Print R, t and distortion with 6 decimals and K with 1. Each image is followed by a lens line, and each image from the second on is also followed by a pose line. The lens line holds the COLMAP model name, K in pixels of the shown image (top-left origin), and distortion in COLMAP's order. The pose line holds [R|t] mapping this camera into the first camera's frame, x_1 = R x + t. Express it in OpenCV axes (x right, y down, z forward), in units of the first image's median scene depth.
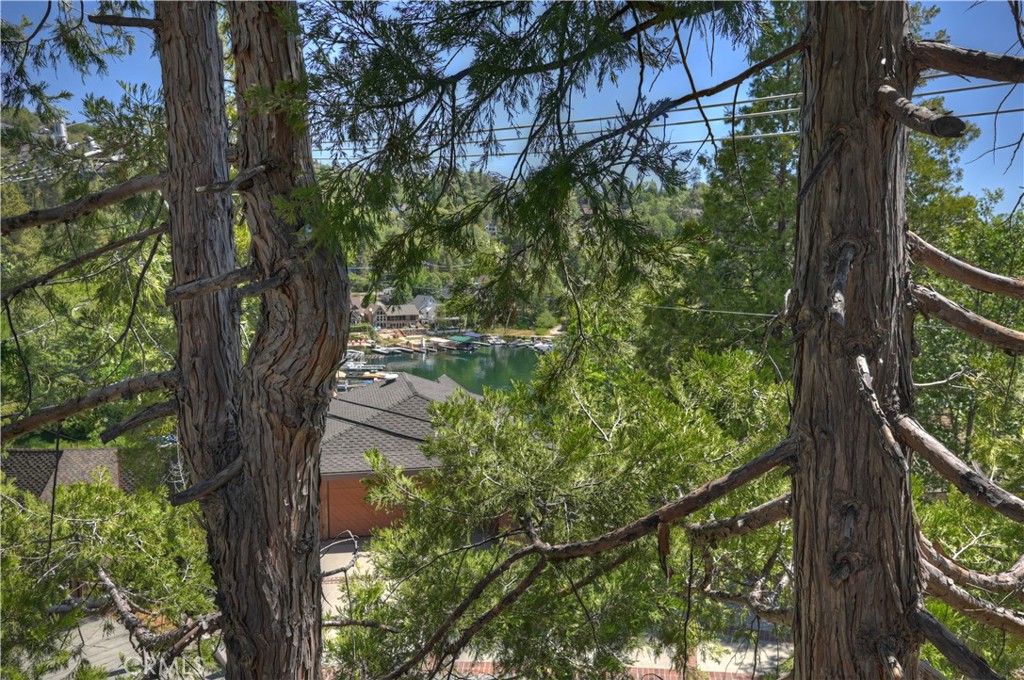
lens RADIAL K [[671.1, 0, 513.0], [0, 671.1, 337.9], [0, 0, 1]] dist [-0.002660, -0.001473]
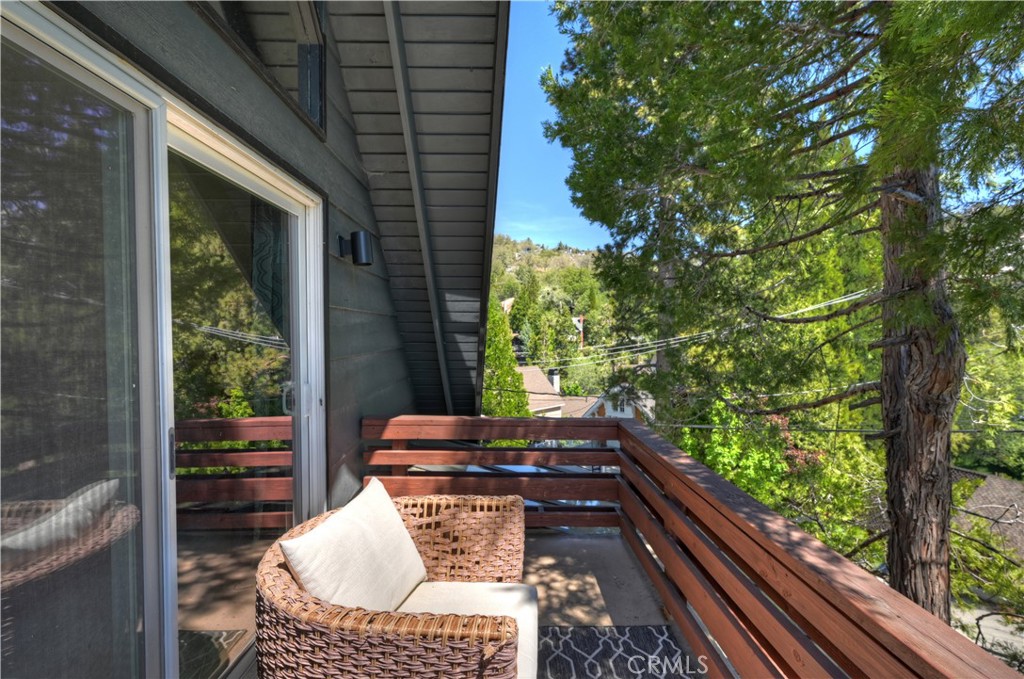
lens RADIAL K [[496.1, 0, 512.3], [0, 496.1, 339.0], [0, 0, 1]] dist [-0.000649, -0.000067]
pose [[0.215115, 0.004702, -0.976577, 0.817101], [-0.097383, 0.995107, -0.016660, 0.053523], [0.971721, 0.098686, 0.214520, -0.514237]]
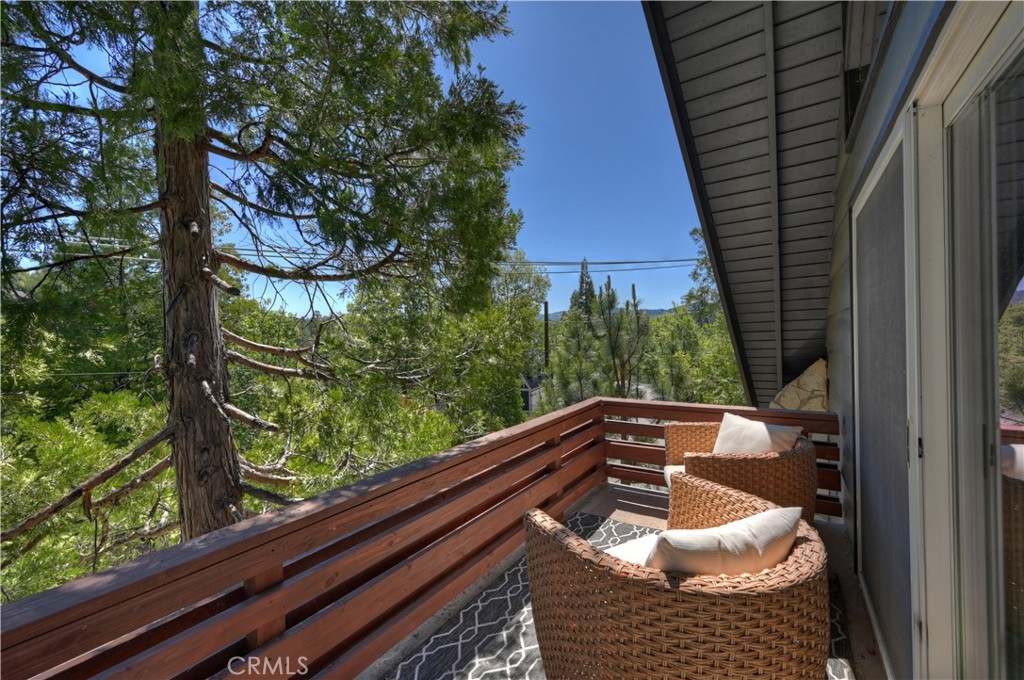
lens RADIAL K [[395.2, 0, 515.8], [0, 395.2, 337.2], [0, 0, 1]] dist [0.001152, -0.000284]
pose [[0.390600, -0.018168, 0.920381, -0.311307], [0.113951, 0.993070, -0.028757, 0.036683], [-0.913481, 0.116111, 0.389963, -0.526170]]
